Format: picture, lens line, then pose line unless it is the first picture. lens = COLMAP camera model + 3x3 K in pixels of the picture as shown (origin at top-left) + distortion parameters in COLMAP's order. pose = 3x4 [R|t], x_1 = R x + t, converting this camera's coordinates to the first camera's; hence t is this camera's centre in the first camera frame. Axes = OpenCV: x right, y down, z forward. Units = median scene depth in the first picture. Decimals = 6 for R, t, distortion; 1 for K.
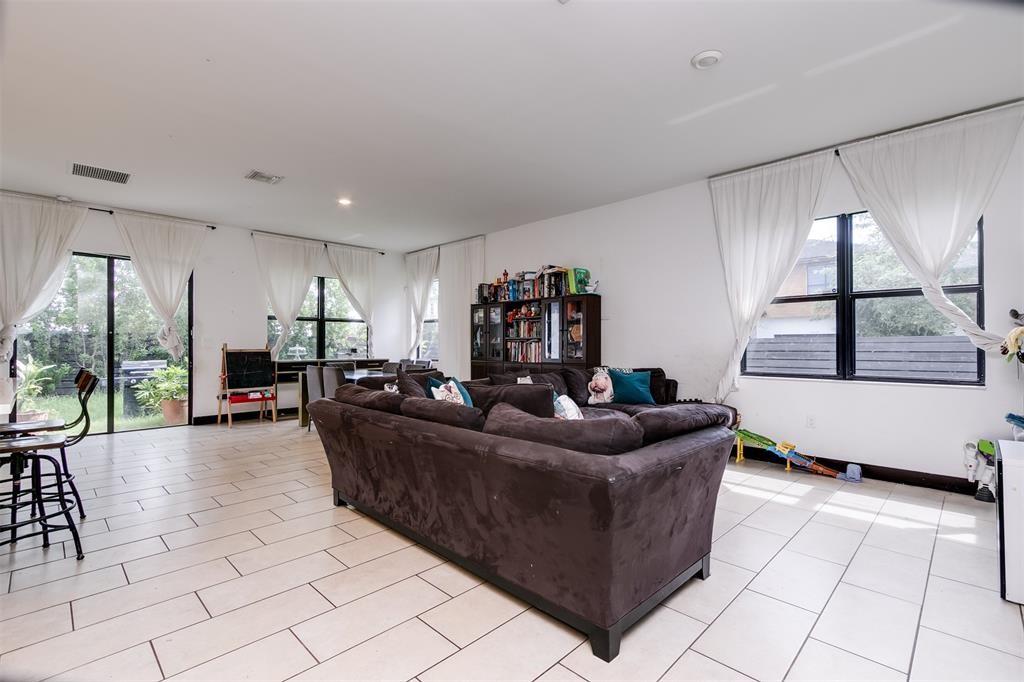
lens RADIAL K [[463.6, 0, 518.6], [0, 463.6, 342.0], [0, 0, 1]] dist [0.003046, 0.000578]
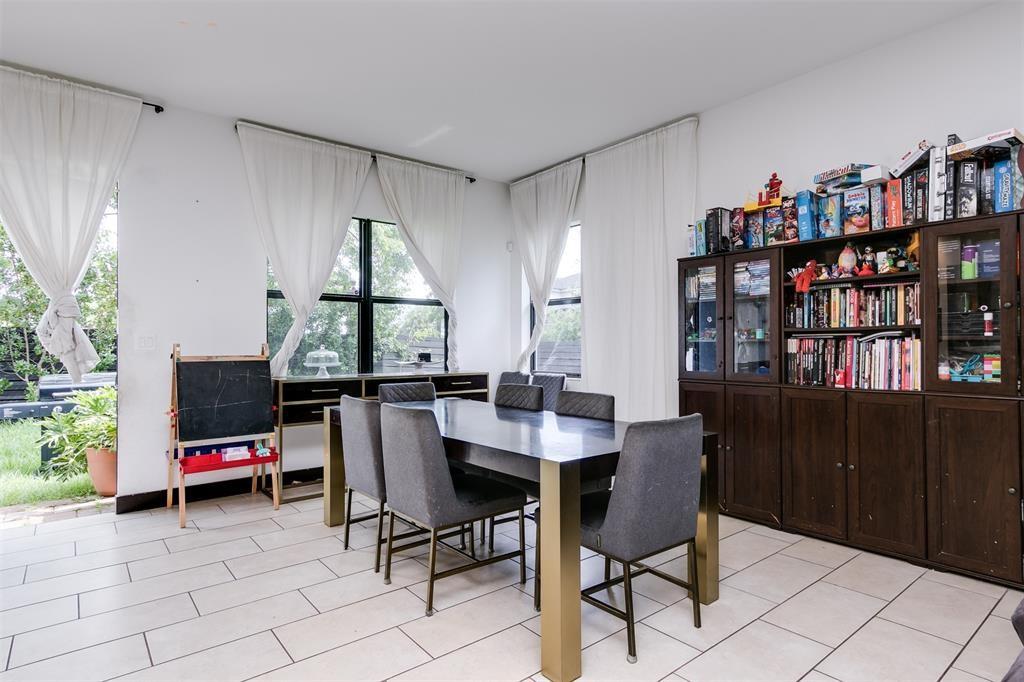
lens RADIAL K [[540.7, 0, 512.0], [0, 540.7, 341.0], [0, 0, 1]] dist [0.020983, 0.000010]
pose [[0.992758, -0.003149, -0.120094, -0.207484], [0.002685, 0.999988, -0.004029, 0.002817], [0.120105, 0.003678, 0.992754, 0.452881]]
